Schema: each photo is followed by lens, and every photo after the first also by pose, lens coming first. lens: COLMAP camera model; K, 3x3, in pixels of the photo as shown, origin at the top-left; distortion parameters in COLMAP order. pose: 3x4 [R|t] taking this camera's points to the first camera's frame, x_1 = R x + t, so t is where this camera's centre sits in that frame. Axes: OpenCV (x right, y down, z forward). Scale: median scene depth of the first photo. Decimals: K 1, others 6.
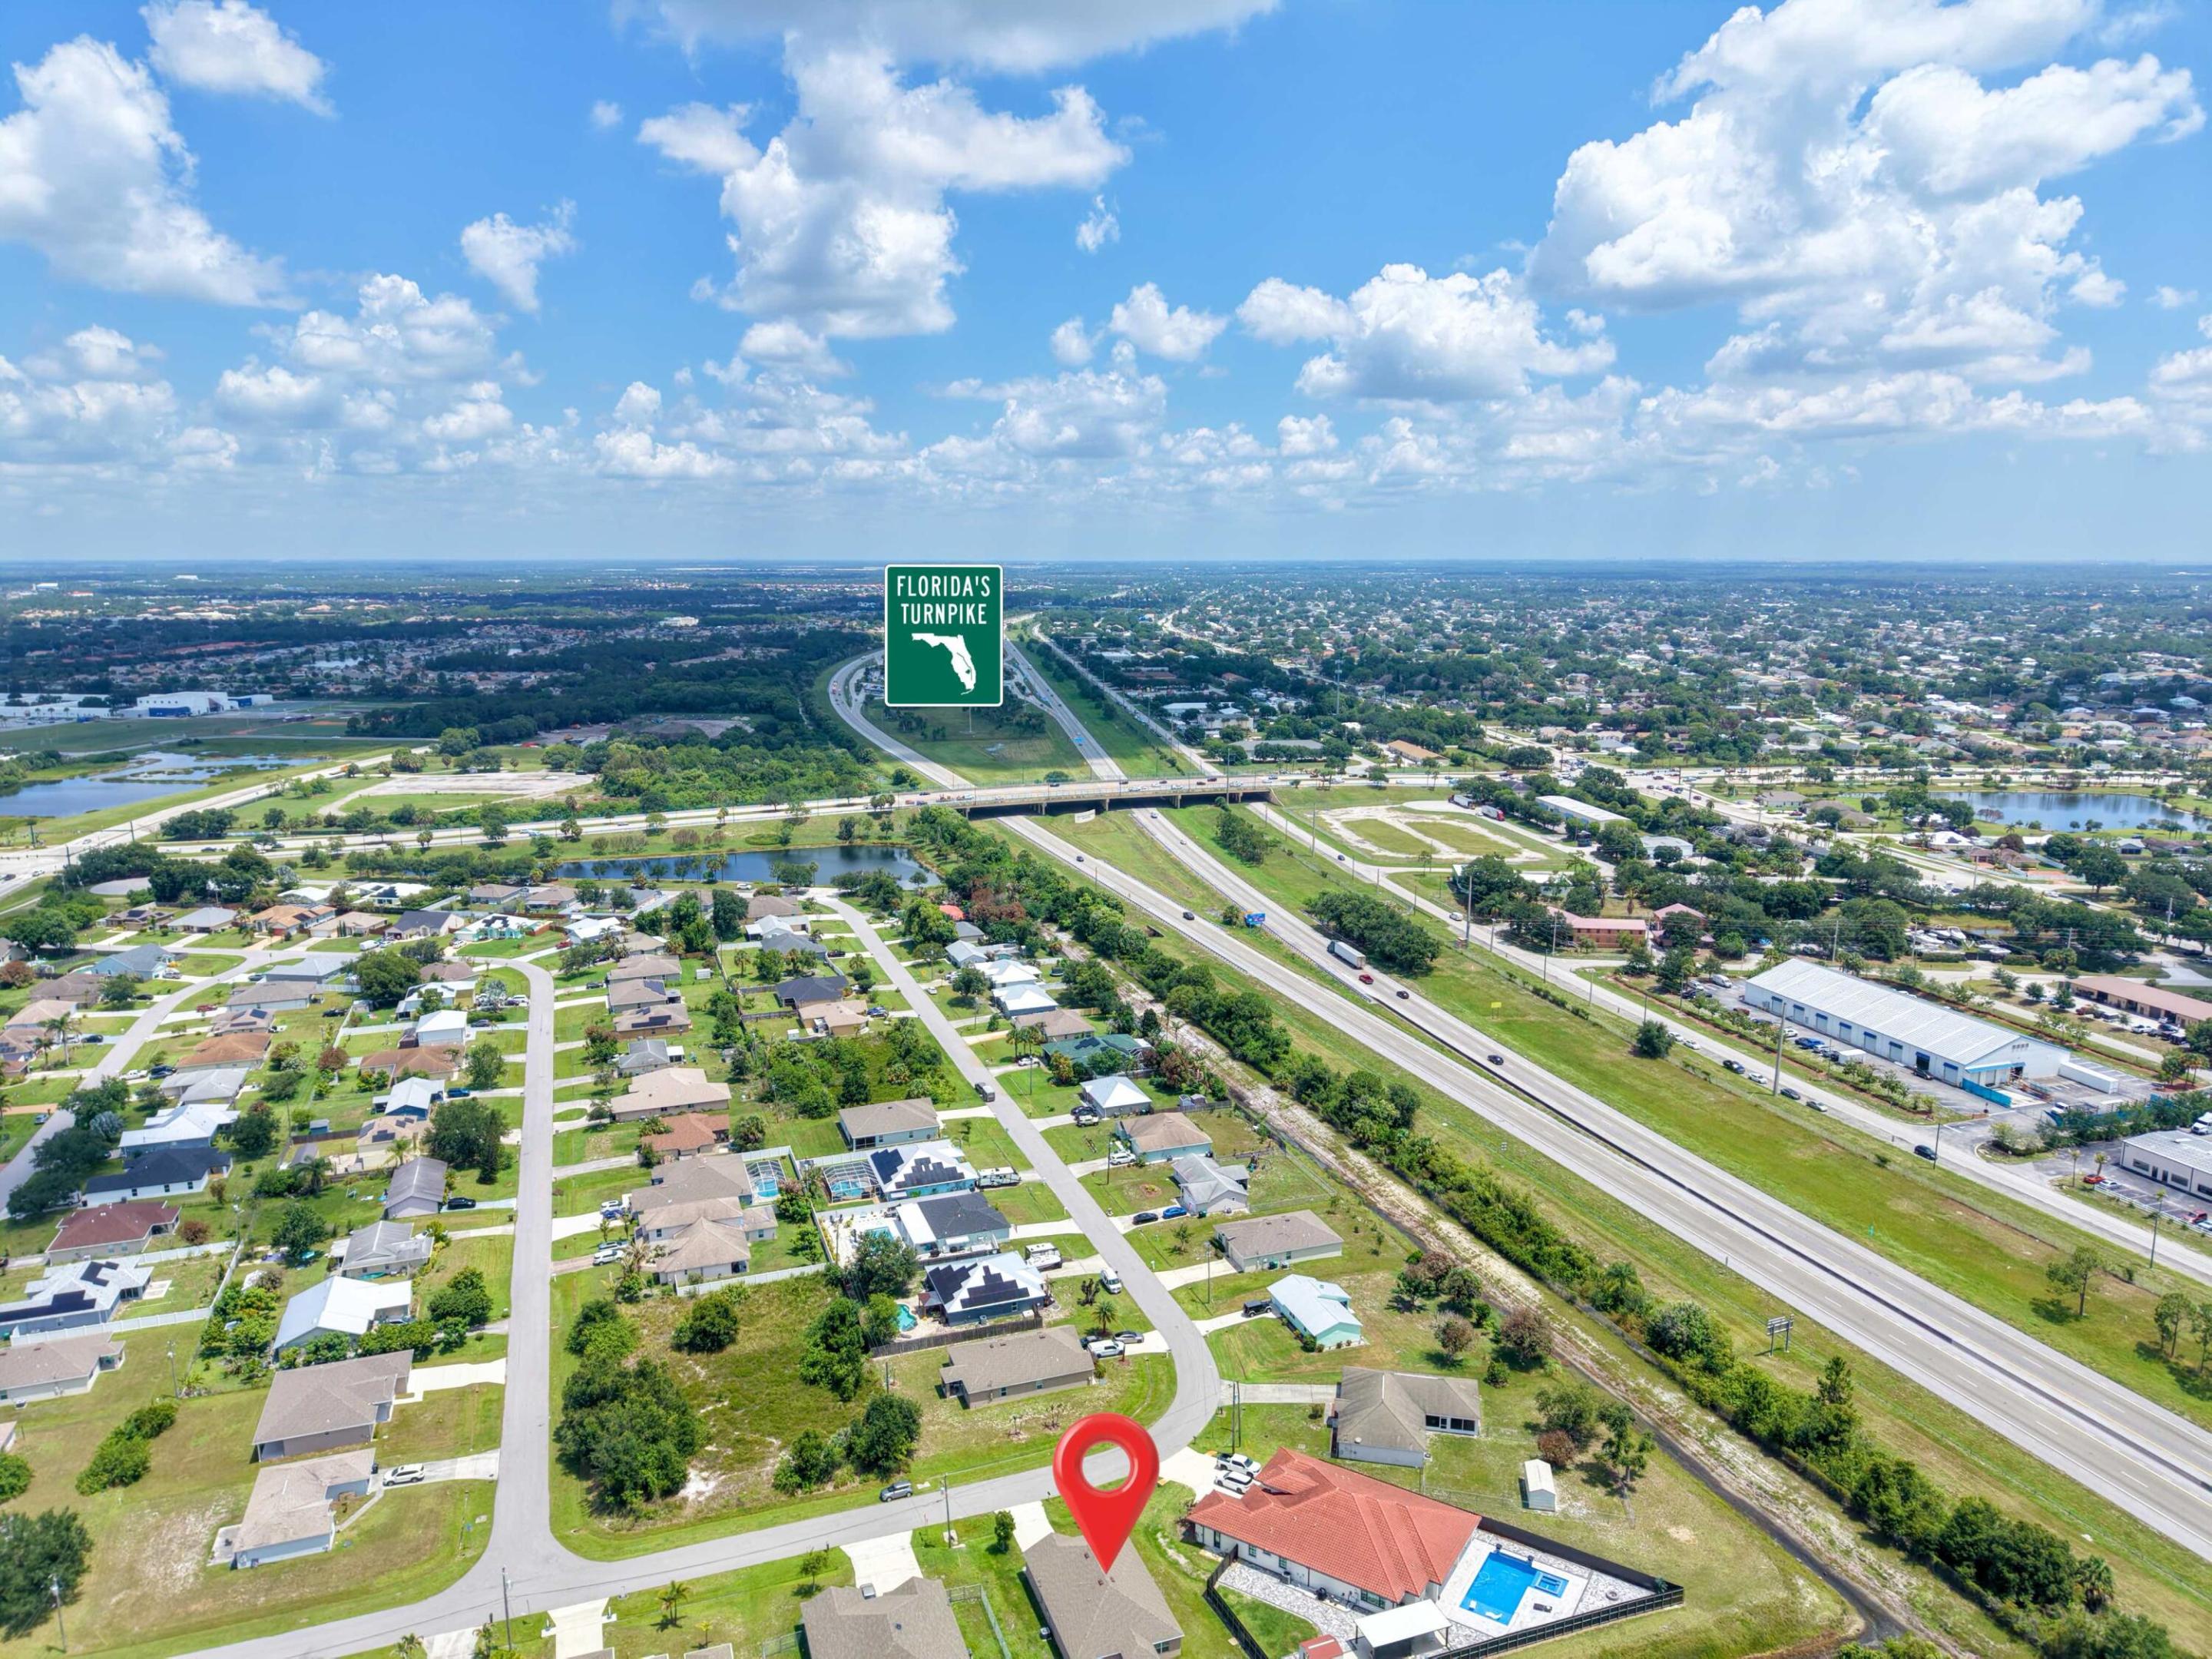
lens RADIAL K [[1496.4, 0, 1106.0], [0, 1496.4, 829.5], [0, 0, 1]] dist [0.002383, 0.001610]
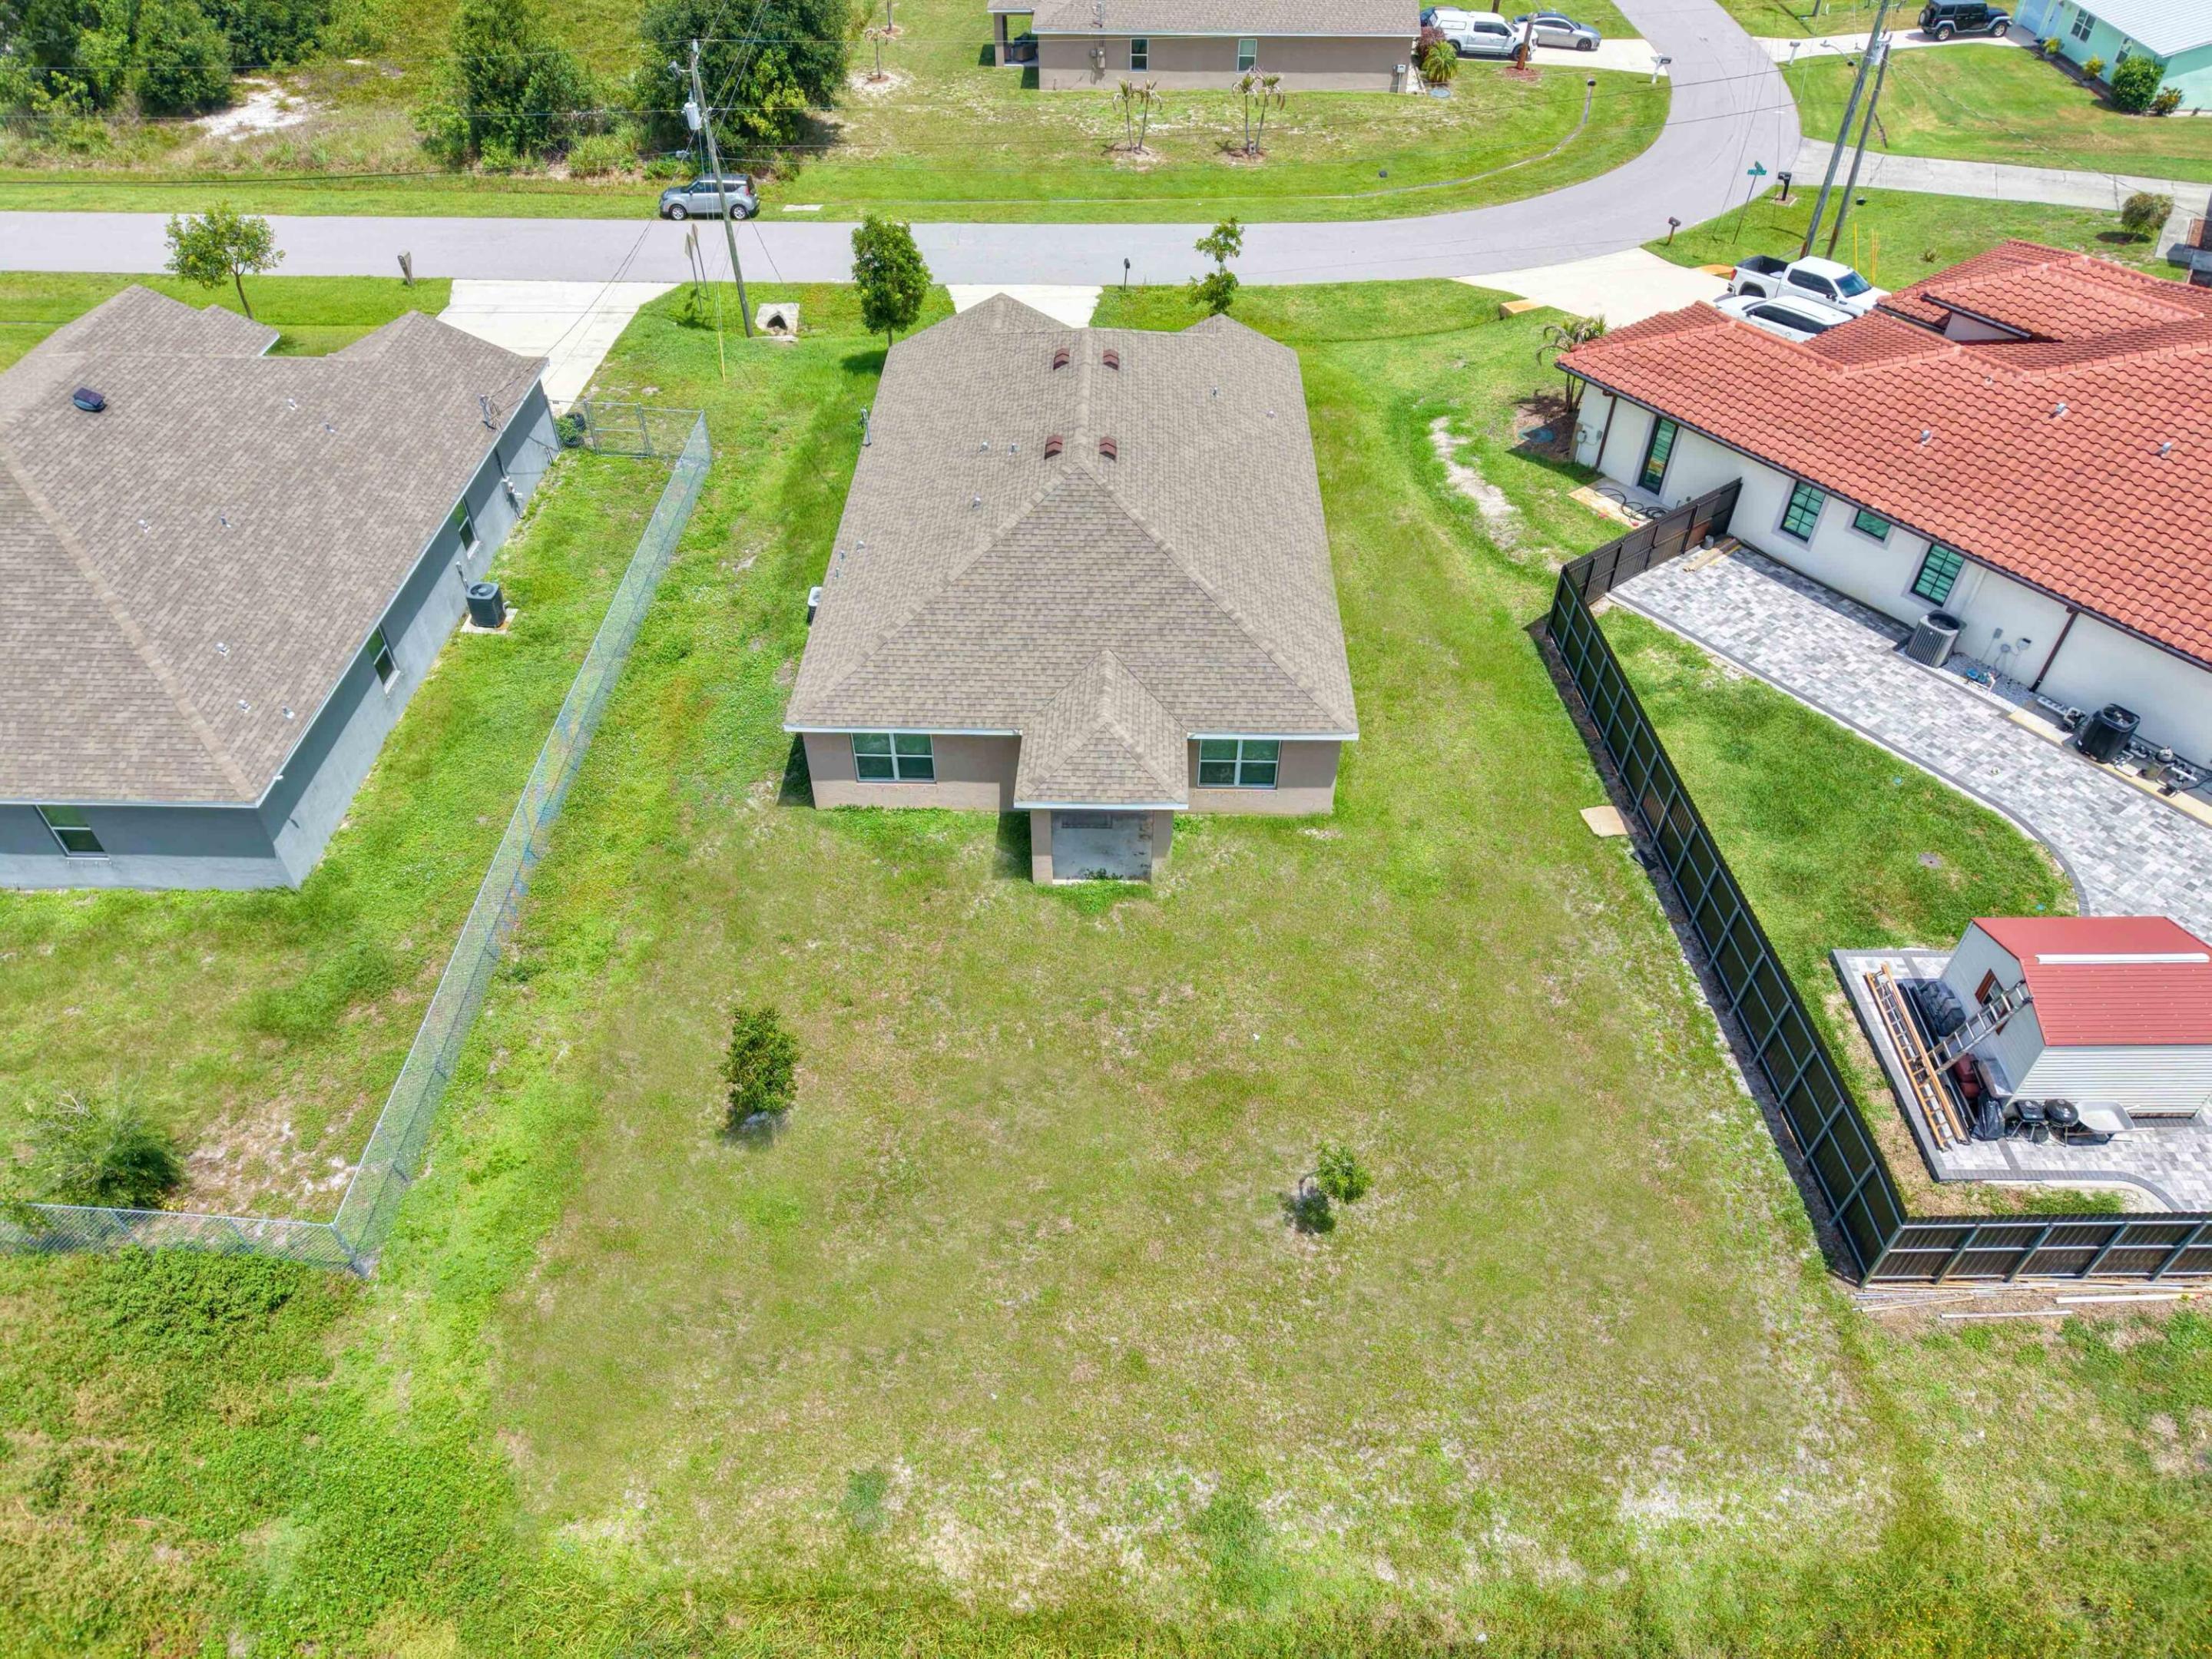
lens RADIAL K [[1510.5, 0, 1095.3], [0, 1510.5, 788.7], [0, 0, 1]] dist [0.002419, 0.008182]
pose [[0.931604, 0.239894, -0.273065, 0.069592], [-0.070301, 0.855999, 0.512175, 0.402221], [0.356611, -0.457948, 0.814317, 0.743974]]
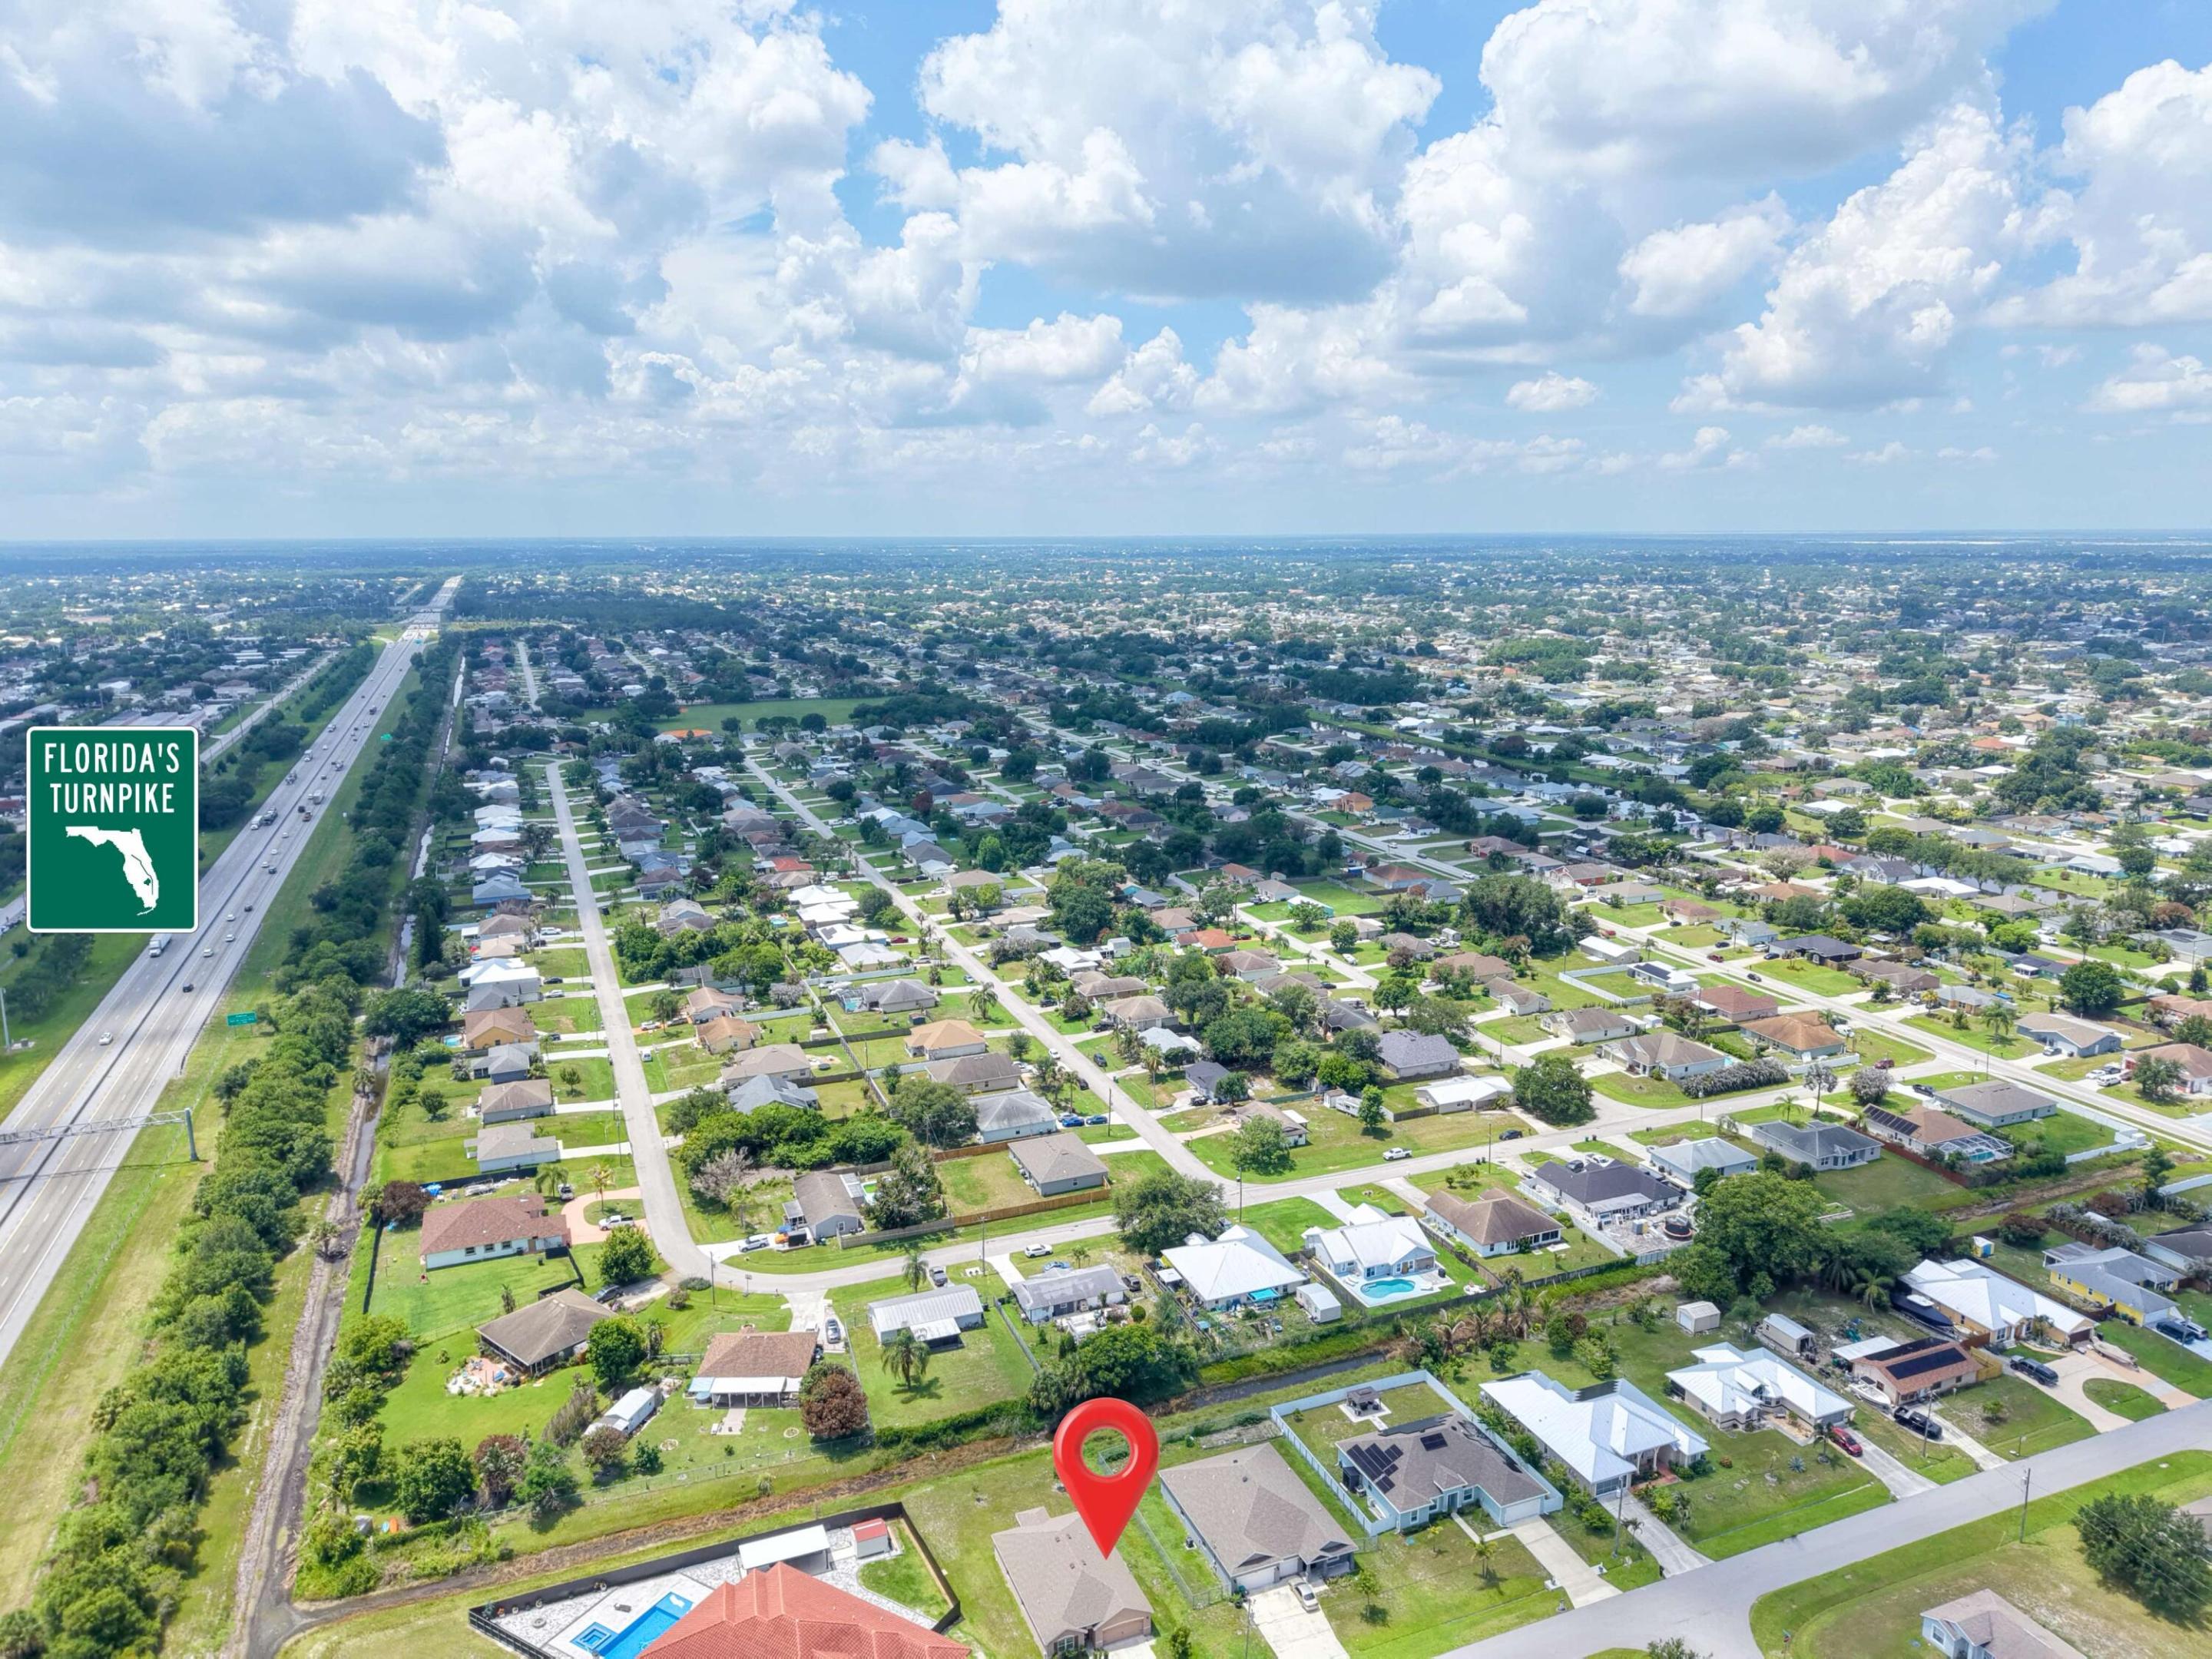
lens RADIAL K [[1496.4, 0, 1106.0], [0, 1496.4, 829.5], [0, 0, 1]] dist [0.002383, 0.001610]
pose [[-0.999276, 0.018083, -0.033478, -0.003791], [0.003038, 0.914963, 0.403527, -0.335022], [0.037928, 0.403133, -0.914355, 1.626497]]
